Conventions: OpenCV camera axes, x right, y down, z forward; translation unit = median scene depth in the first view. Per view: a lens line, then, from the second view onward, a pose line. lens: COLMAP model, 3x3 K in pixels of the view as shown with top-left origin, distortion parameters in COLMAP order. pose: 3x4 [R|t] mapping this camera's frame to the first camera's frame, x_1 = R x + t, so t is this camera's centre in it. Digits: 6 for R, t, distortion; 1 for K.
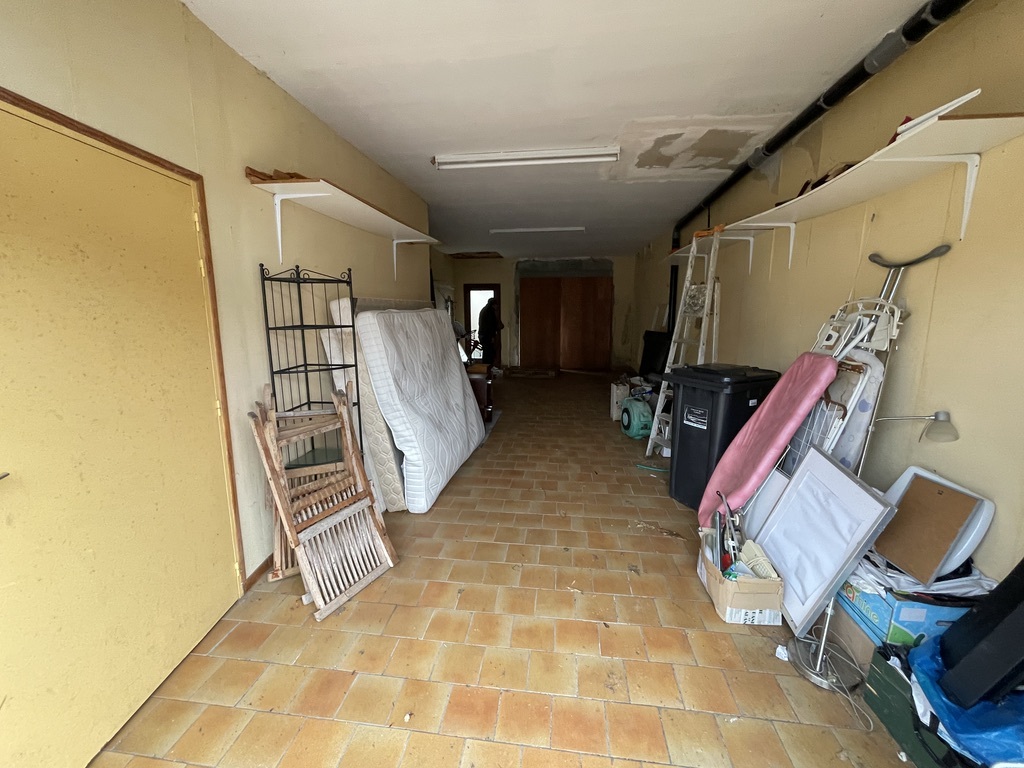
lens RADIAL K [[412.8, 0, 509.6], [0, 412.8, 382.7], [0, 0, 1]] dist [0.000094, 0.000315]
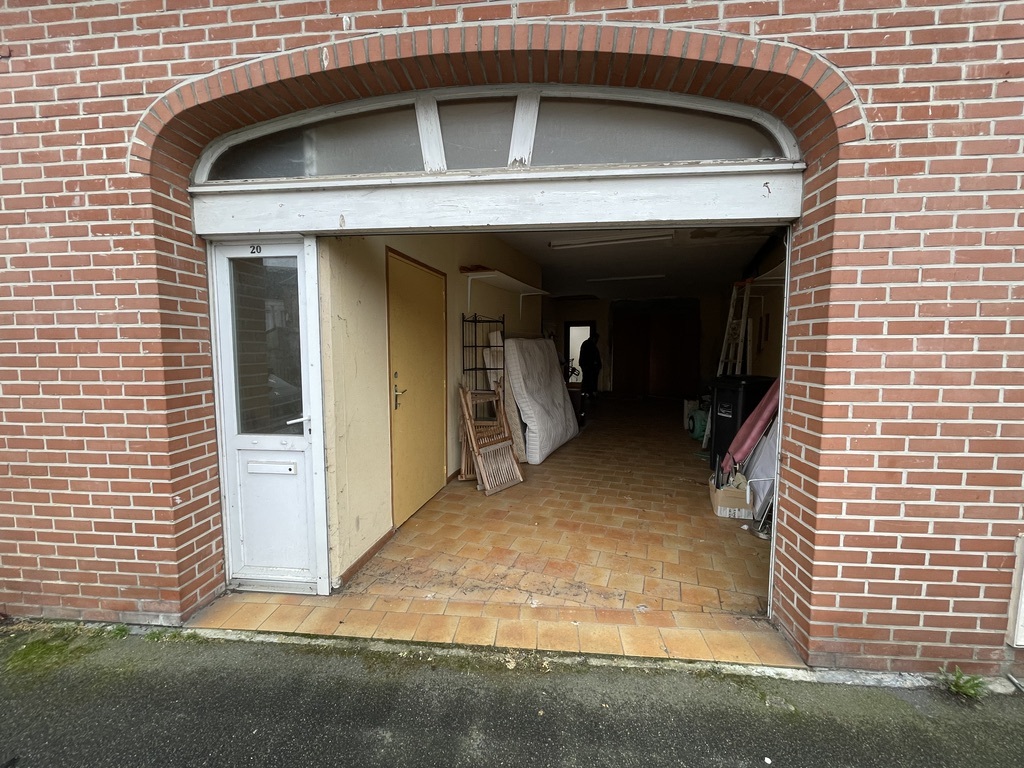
lens RADIAL K [[412.8, 0, 509.1], [0, 412.8, 382.5], [0, 0, 1]] dist [0.000094, 0.000315]
pose [[0.972131, 0.019626, -0.233616, 0.050689], [-0.039915, 0.995797, -0.082439, 0.140690], [0.231016, 0.089466, 0.968828, -0.602247]]
